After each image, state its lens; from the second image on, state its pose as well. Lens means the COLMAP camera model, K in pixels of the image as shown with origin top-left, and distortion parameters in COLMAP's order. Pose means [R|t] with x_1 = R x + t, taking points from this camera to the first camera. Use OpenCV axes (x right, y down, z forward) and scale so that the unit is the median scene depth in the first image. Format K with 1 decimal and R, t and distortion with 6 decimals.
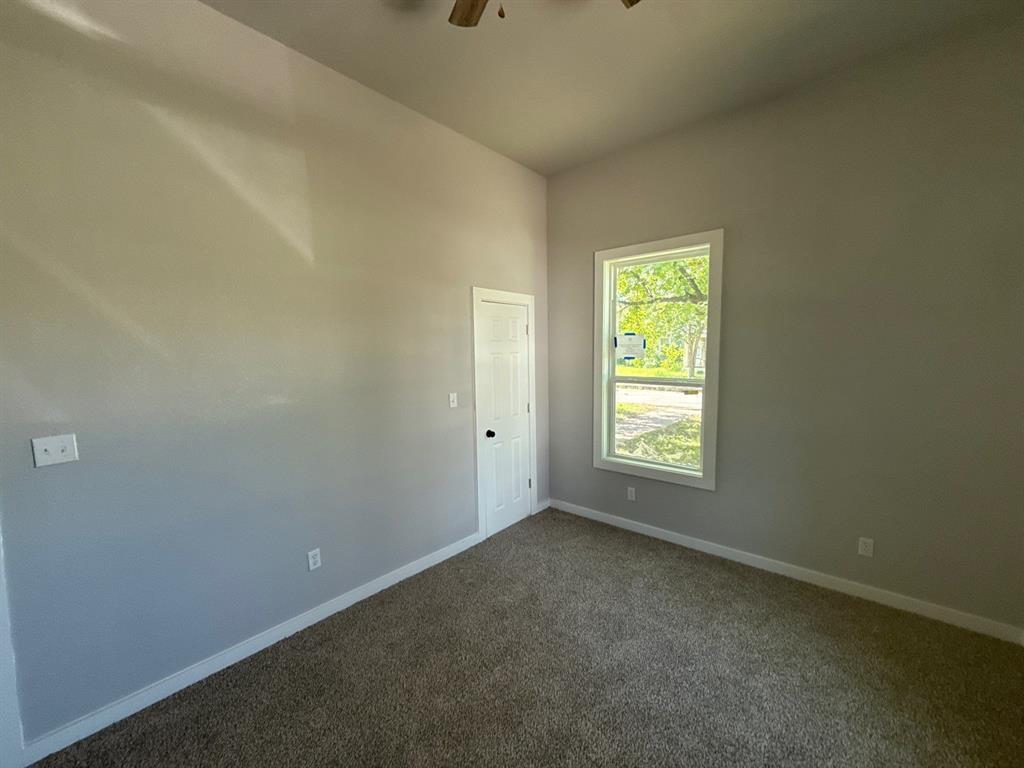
lens RADIAL K [[407.4, 0, 511.7], [0, 407.4, 379.4], [0, 0, 1]] dist [-0.003229, 0.000454]
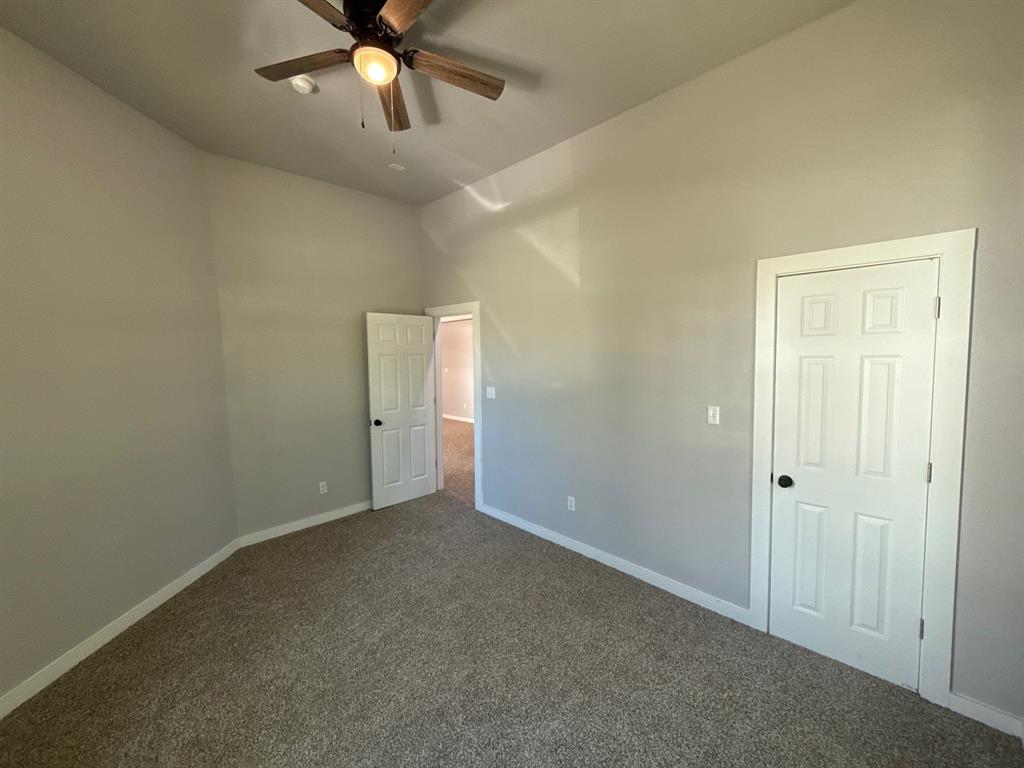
lens RADIAL K [[407.4, 0, 516.4], [0, 407.4, 382.2], [0, 0, 1]] dist [-0.003229, 0.000454]
pose [[-0.061678, 0.086159, -0.994370, 0.655321], [-0.060487, 0.994113, 0.089888, -0.059869], [0.996262, 0.065691, -0.056103, 0.661185]]
